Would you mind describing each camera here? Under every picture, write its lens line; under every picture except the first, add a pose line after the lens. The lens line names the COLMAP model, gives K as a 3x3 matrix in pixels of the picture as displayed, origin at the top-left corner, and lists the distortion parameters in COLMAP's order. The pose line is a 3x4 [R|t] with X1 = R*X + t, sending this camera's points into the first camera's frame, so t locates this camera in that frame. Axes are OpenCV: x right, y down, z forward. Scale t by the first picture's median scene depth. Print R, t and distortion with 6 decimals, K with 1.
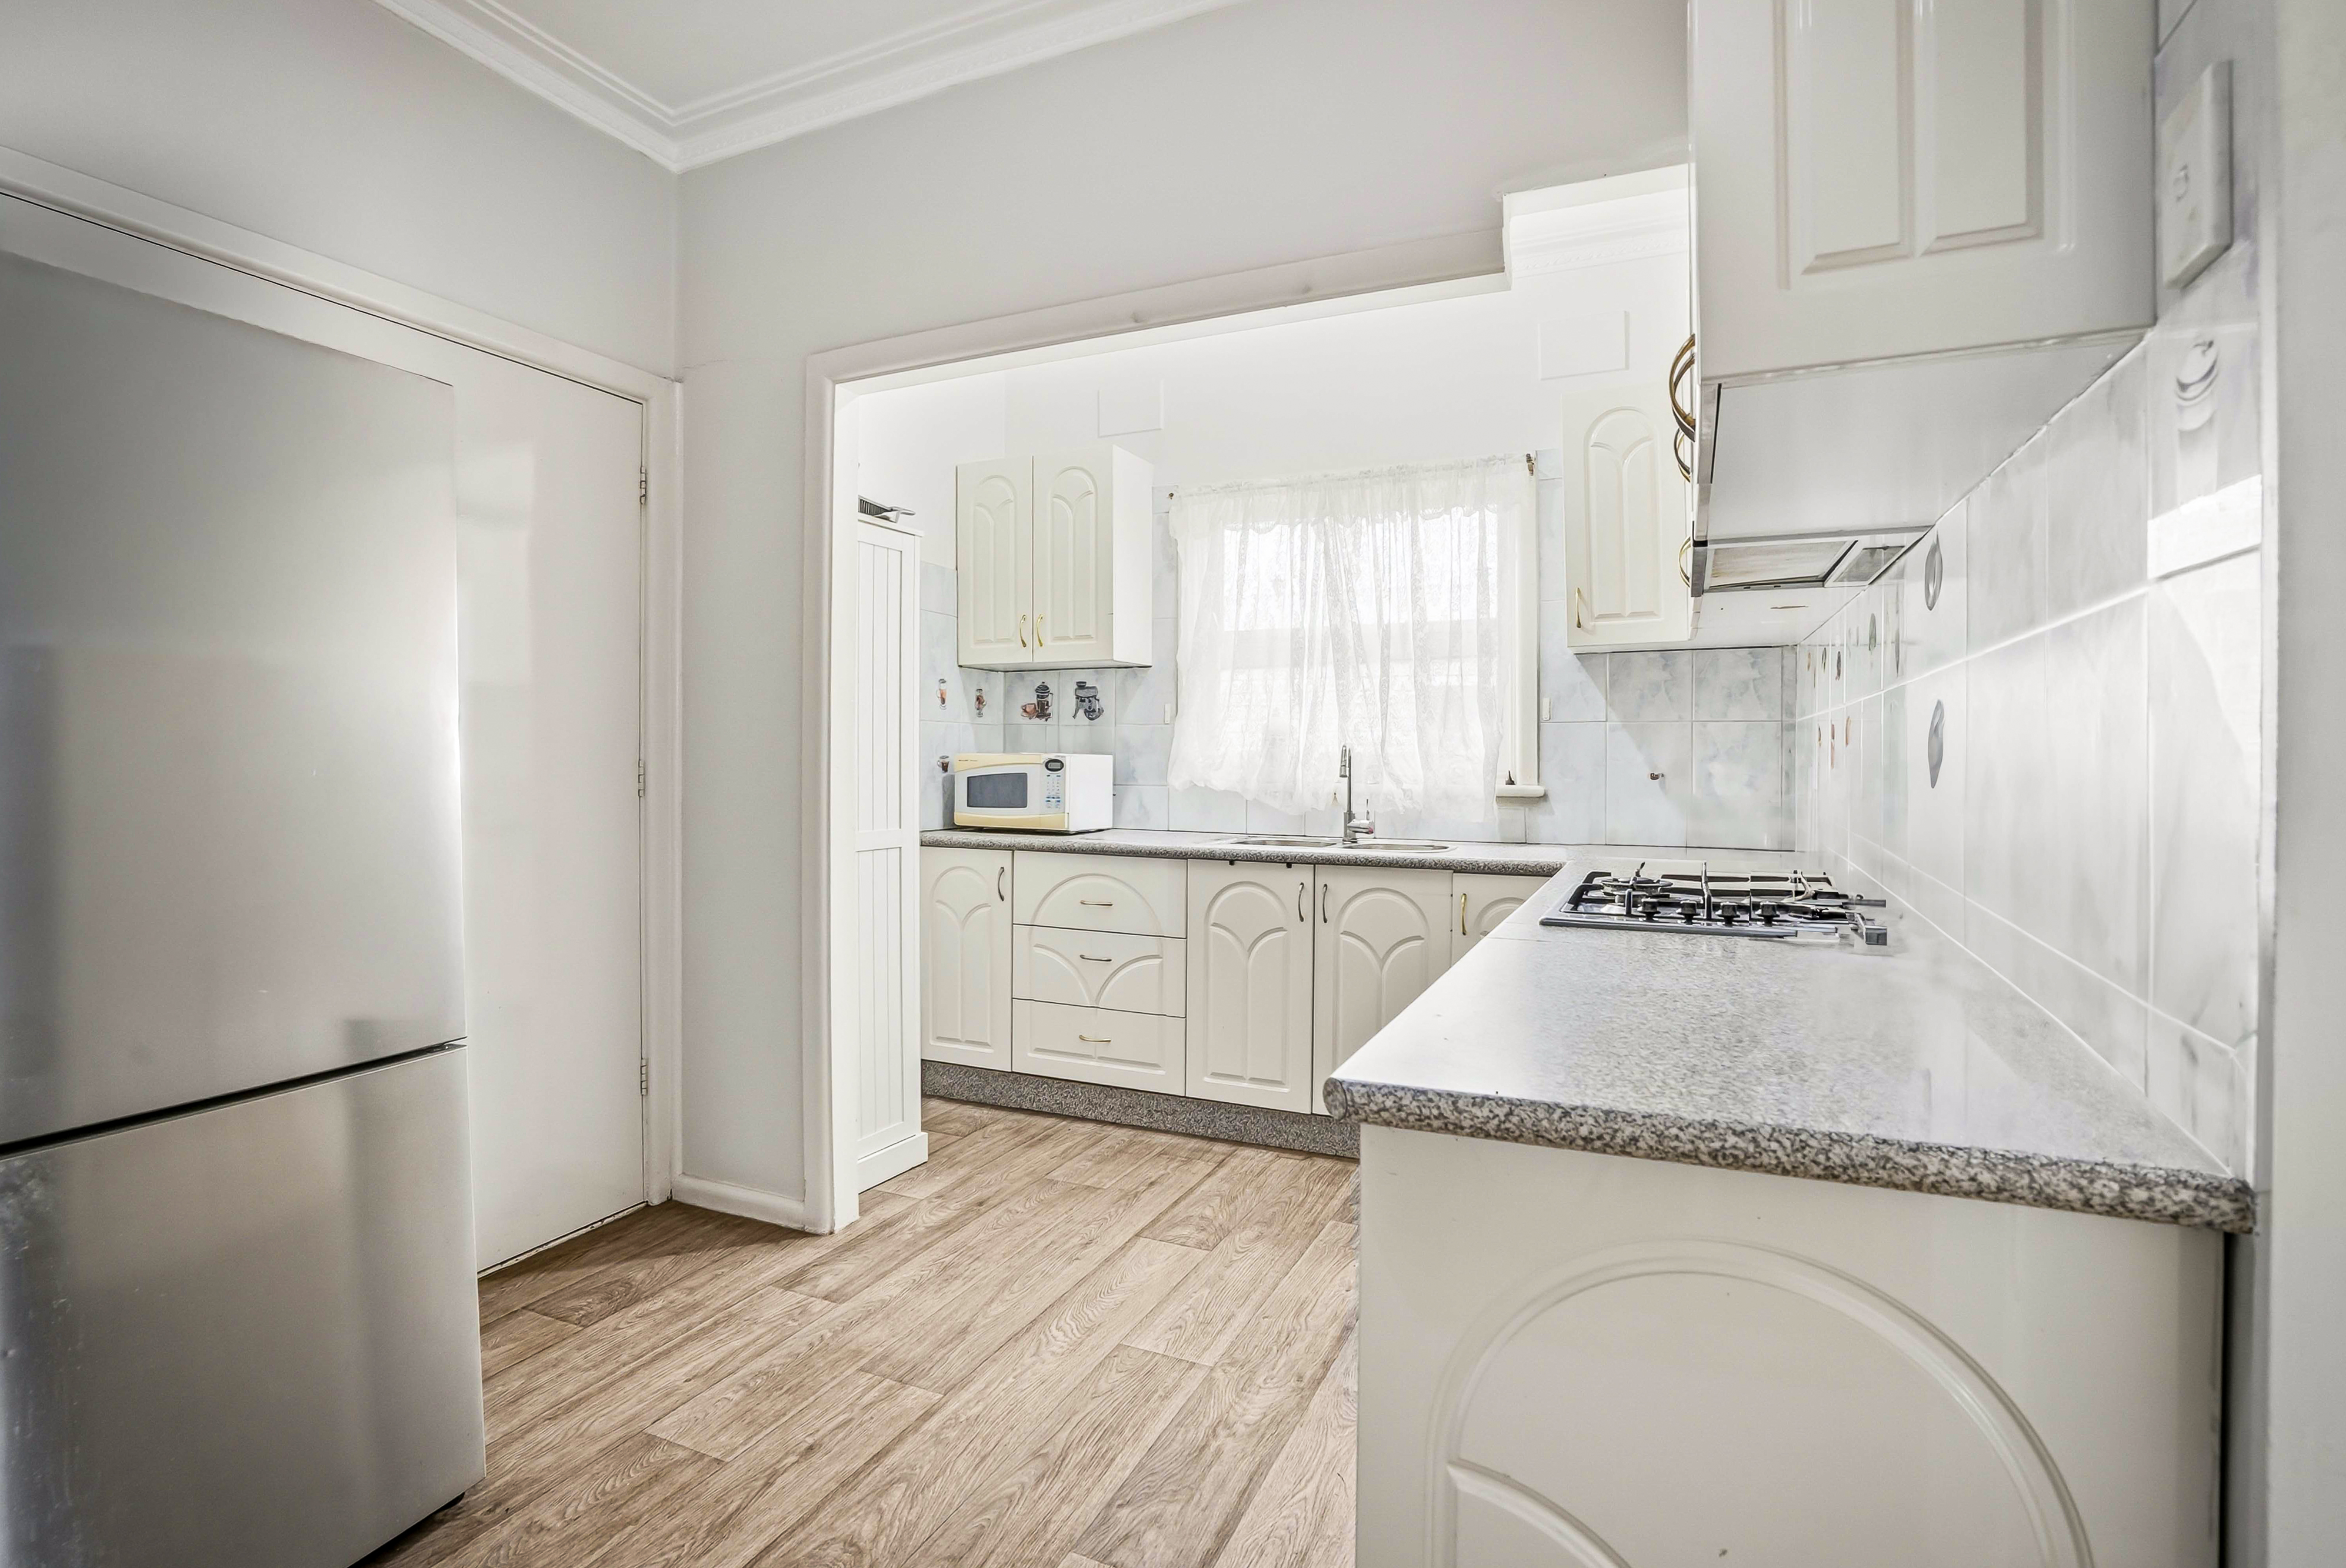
lens RADIAL K [[1112.9, 0, 1181.1], [0, 1112.9, 776.5], [0, 0, 1]] dist [-0.020478, 0.002927]
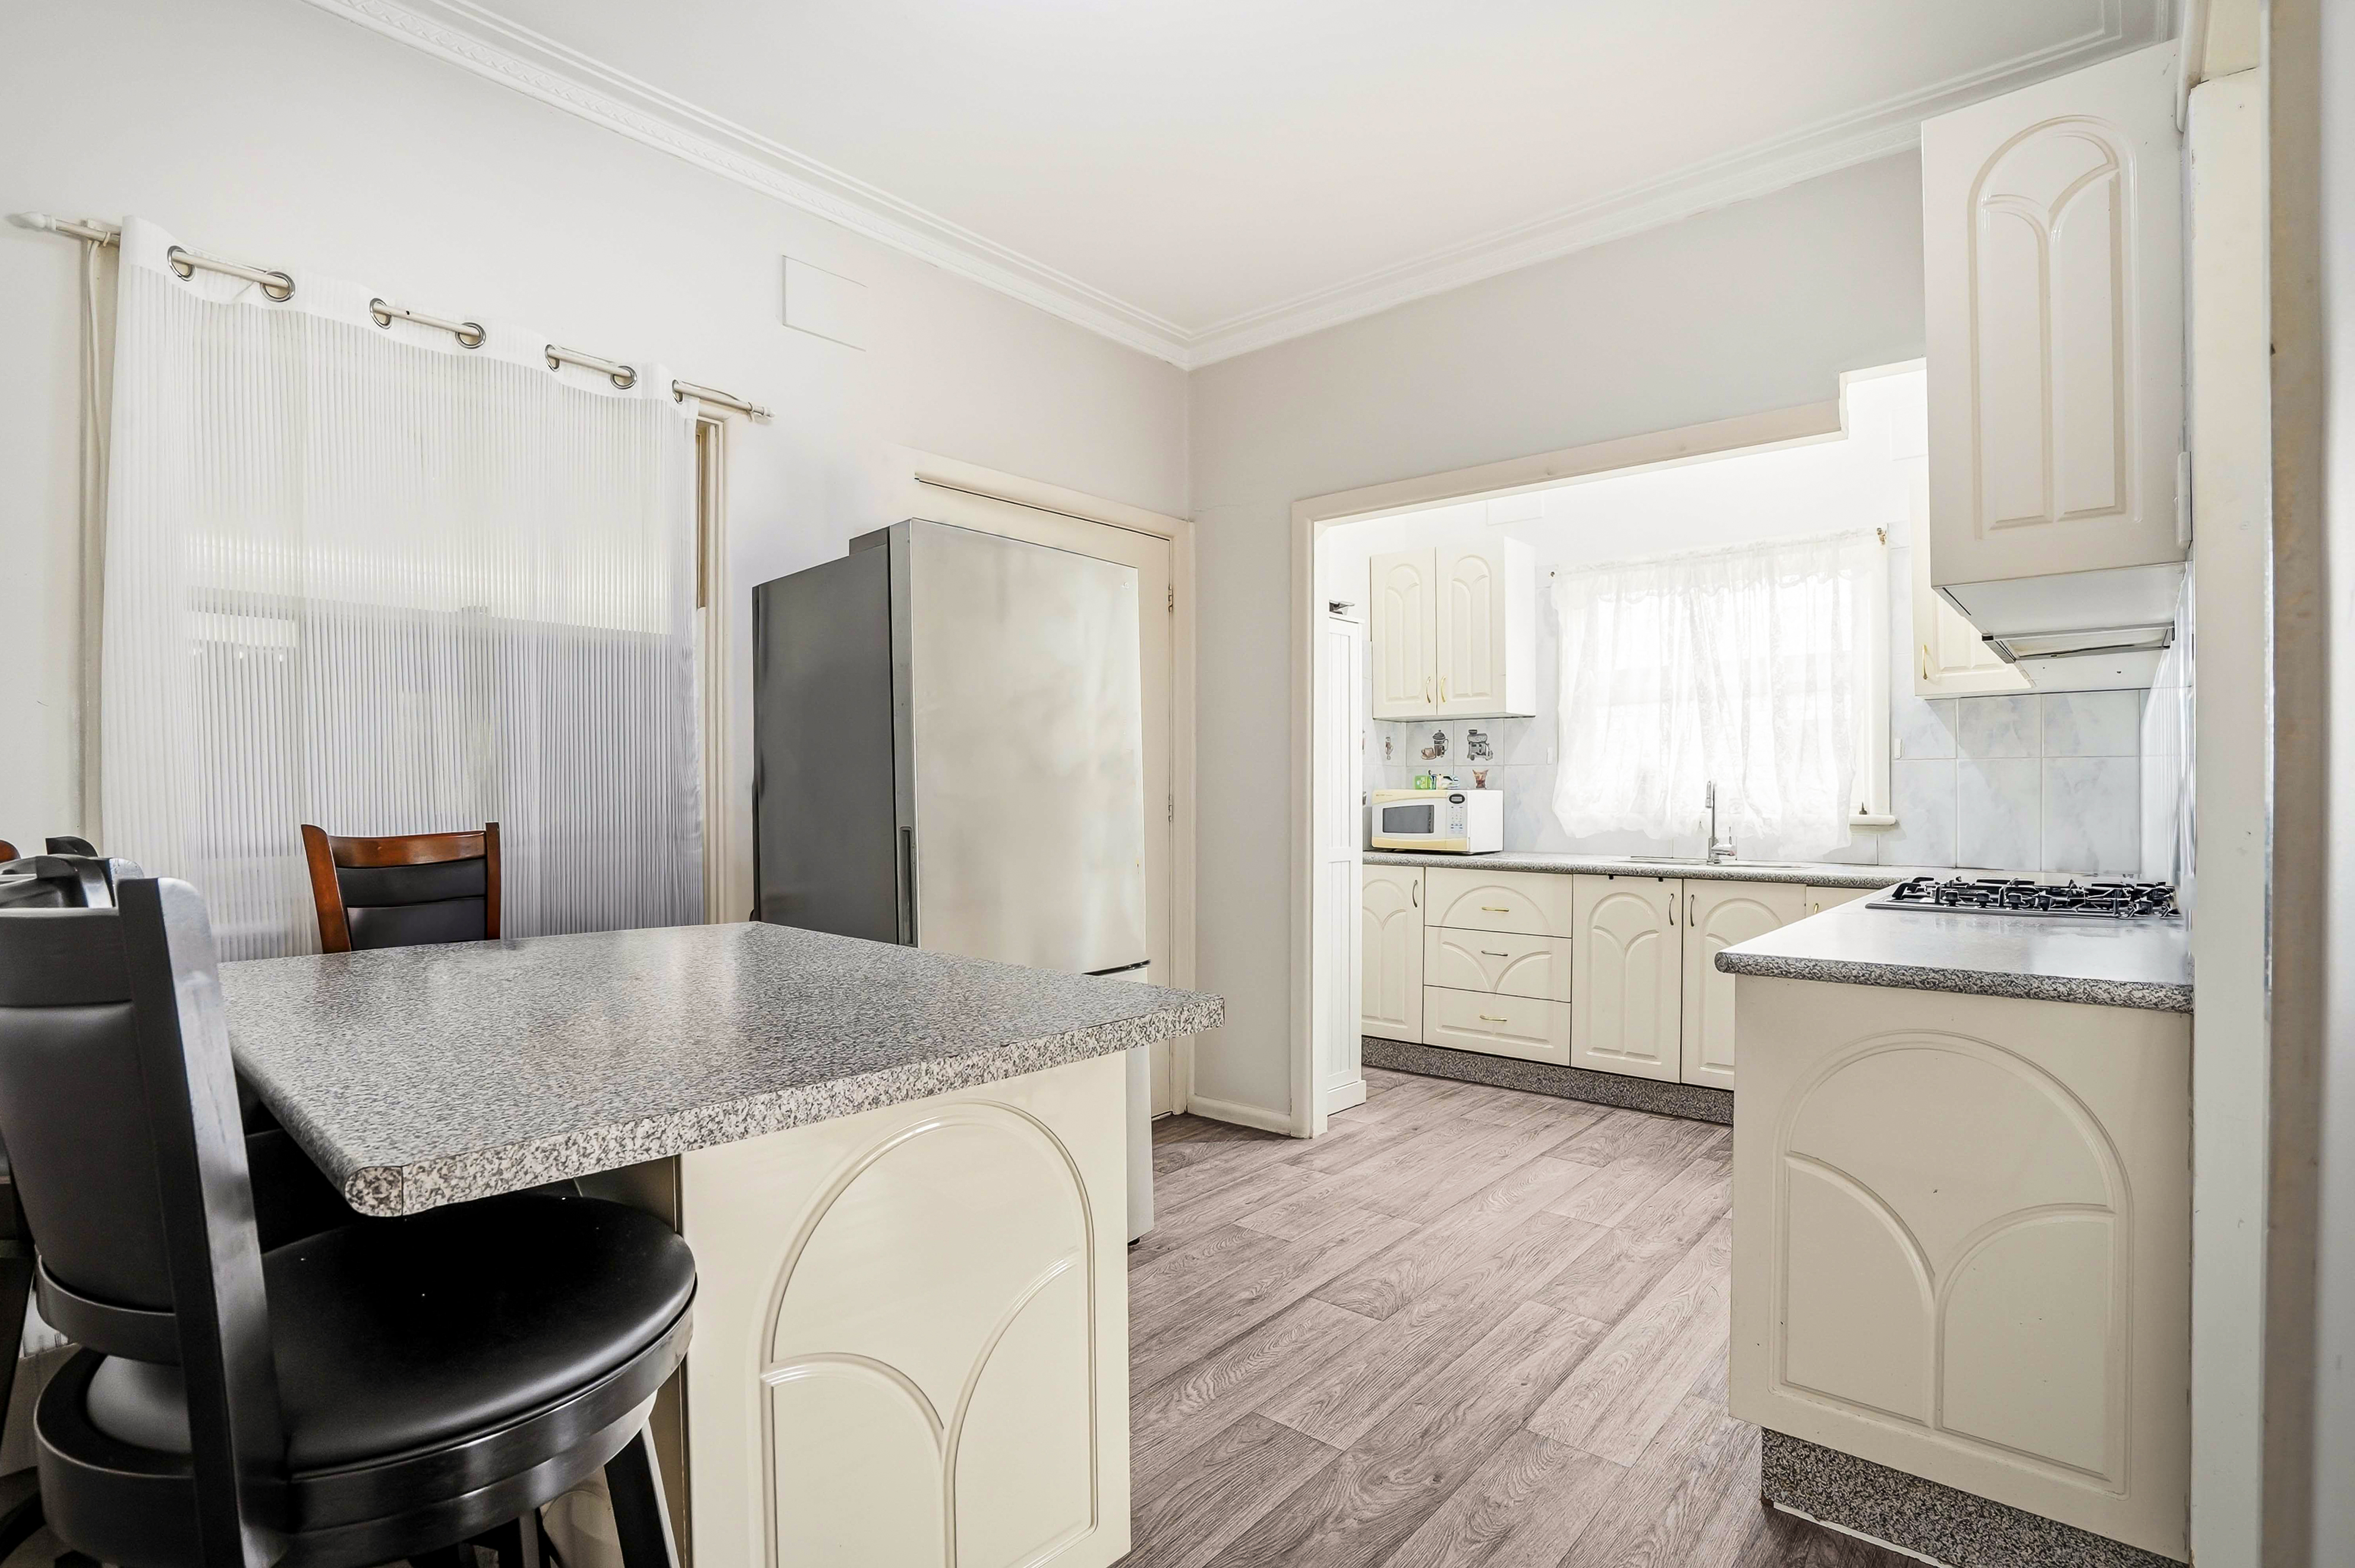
lens RADIAL K [[1117.1, 0, 1213.3], [0, 1117.1, 811.8], [0, 0, 1]] dist [-0.020478, 0.002927]
pose [[0.965516, -0.000119, -0.260345, -0.066127], [-0.000091, 1.000000, -0.000791, 0.007160], [0.260345, 0.000787, 0.965515, -0.345761]]
